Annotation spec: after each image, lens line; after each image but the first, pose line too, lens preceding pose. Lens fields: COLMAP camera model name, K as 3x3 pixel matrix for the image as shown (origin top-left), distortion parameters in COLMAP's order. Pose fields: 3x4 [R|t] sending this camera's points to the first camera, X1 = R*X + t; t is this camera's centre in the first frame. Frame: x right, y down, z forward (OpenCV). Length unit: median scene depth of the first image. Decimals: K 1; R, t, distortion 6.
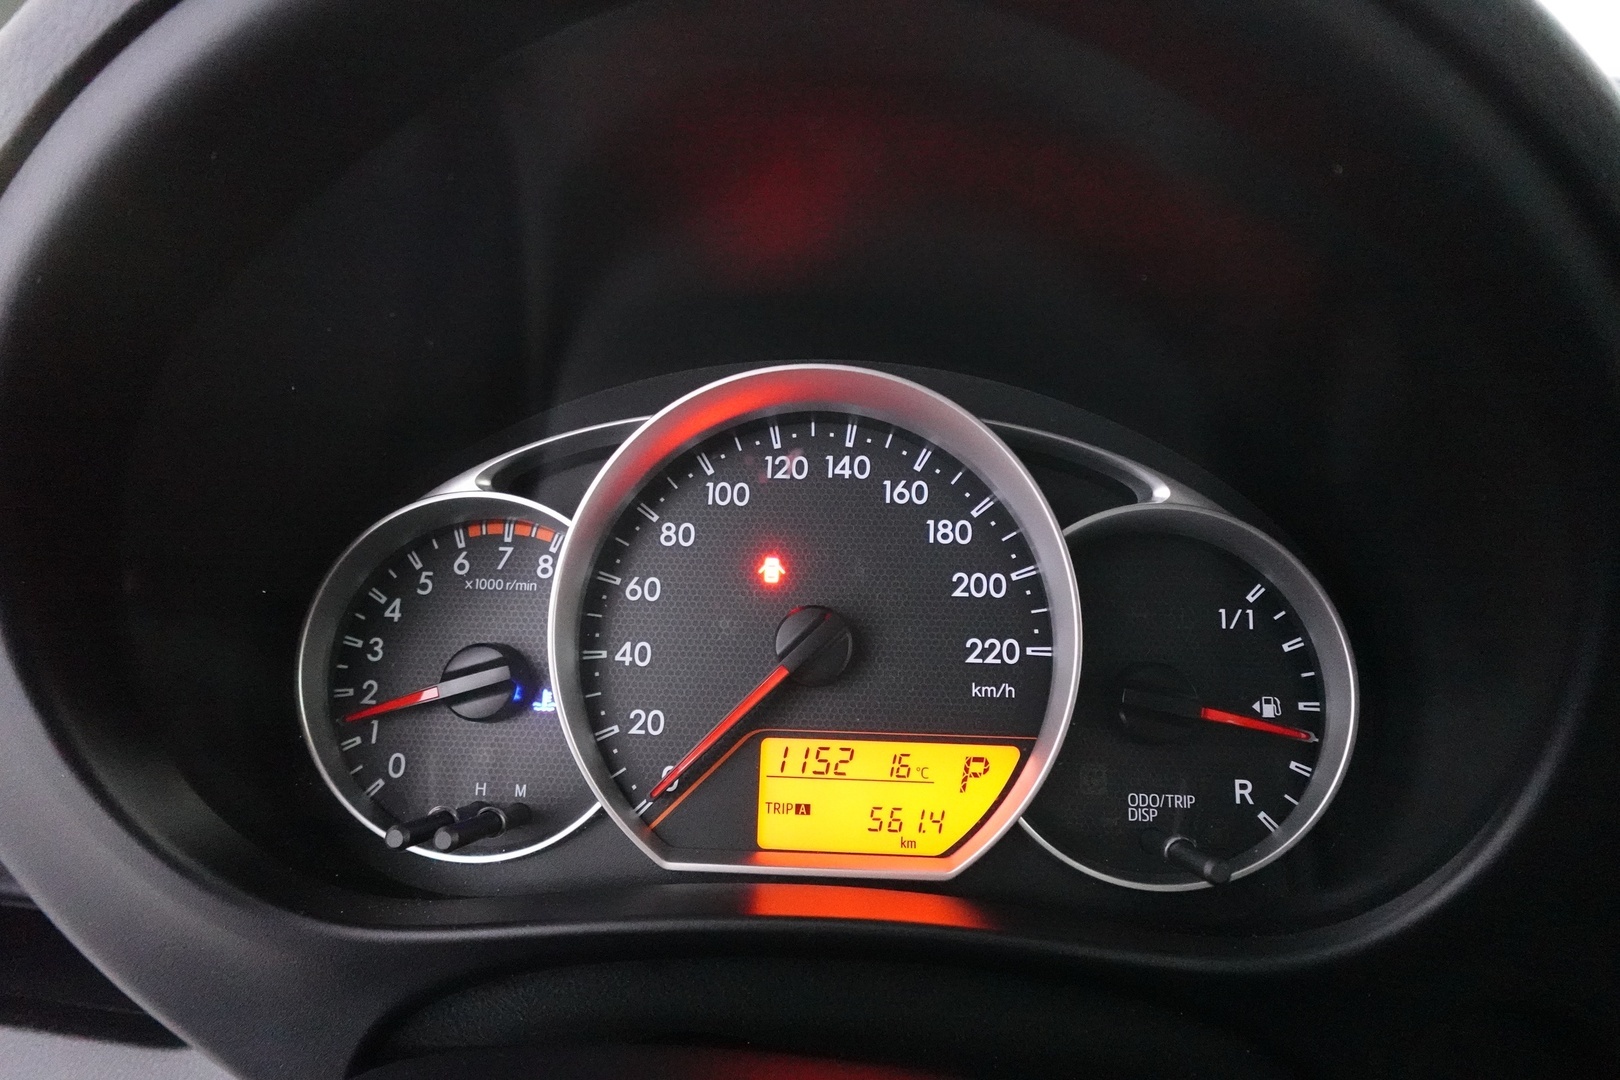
lens RADIAL K [[926.0, 0, 810.0], [0, 926.0, 540.0], [0, 0, 1]] dist [0.009821, 0.000274]
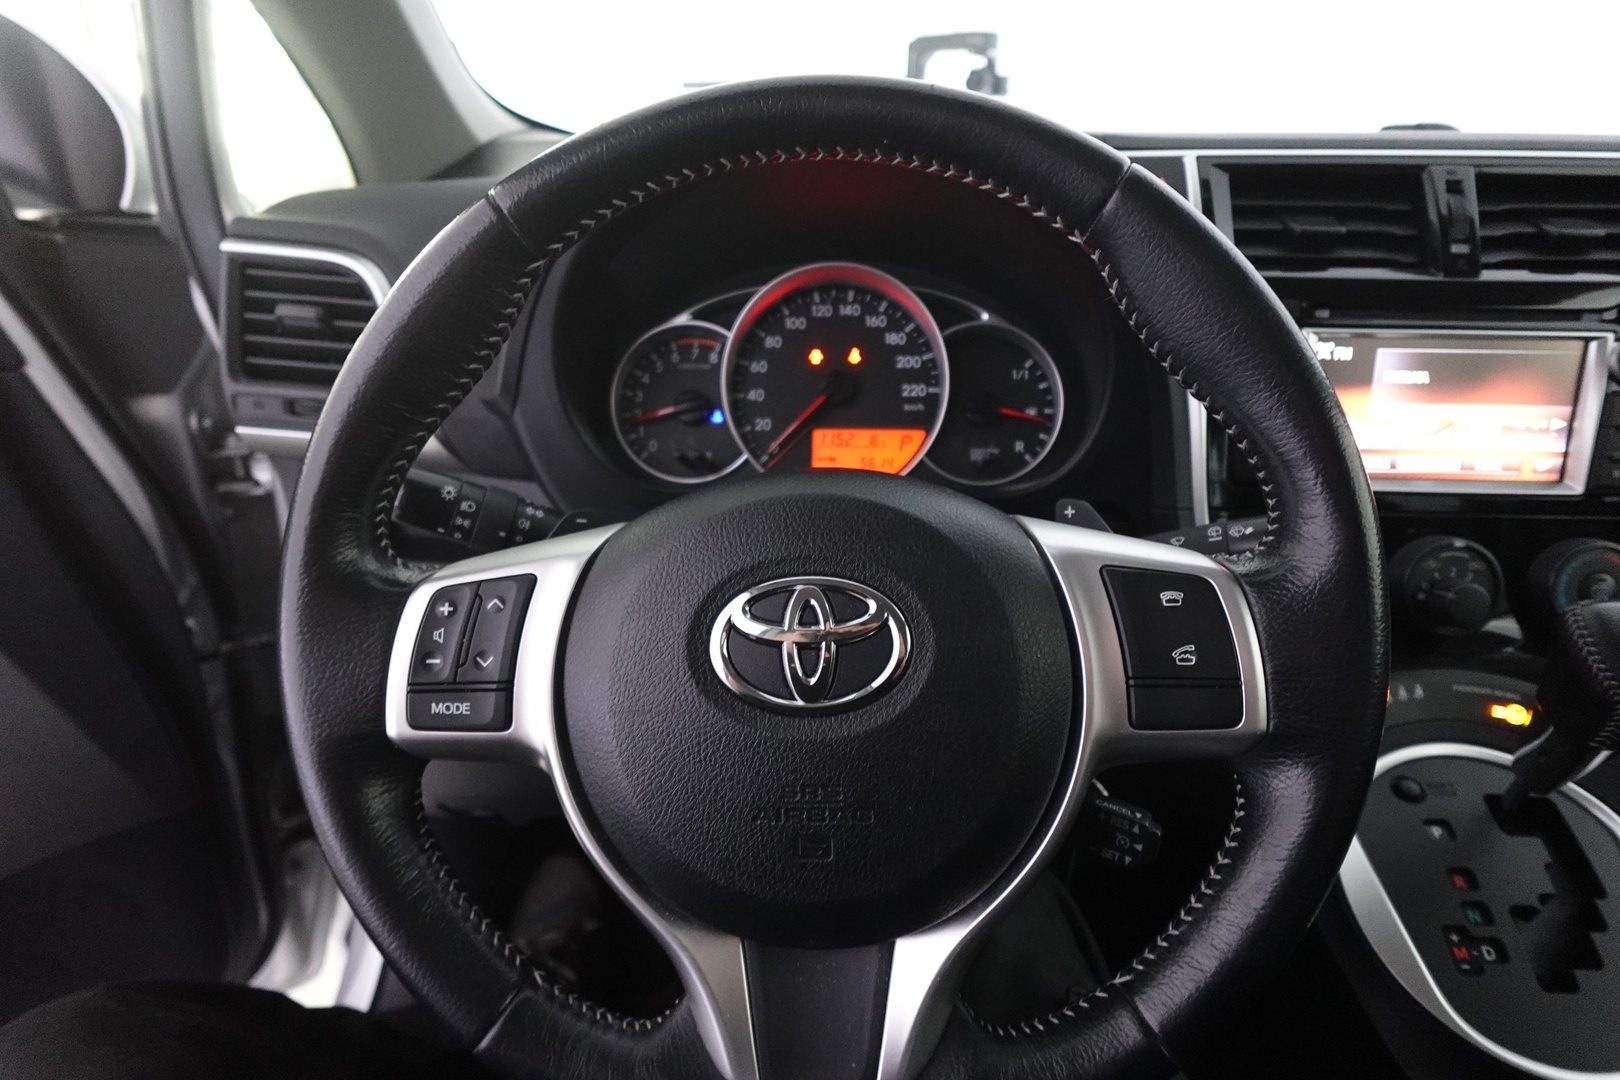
lens RADIAL K [[926.0, 0, 810.0], [0, 926.0, 540.0], [0, 0, 1]] dist [0.009821, 0.000274]
pose [[0.999823, -0.015118, 0.011221, -0.090054], [0.013836, 0.994195, 0.106696, 0.237540], [-0.012769, -0.106522, 0.994228, -1.298194]]
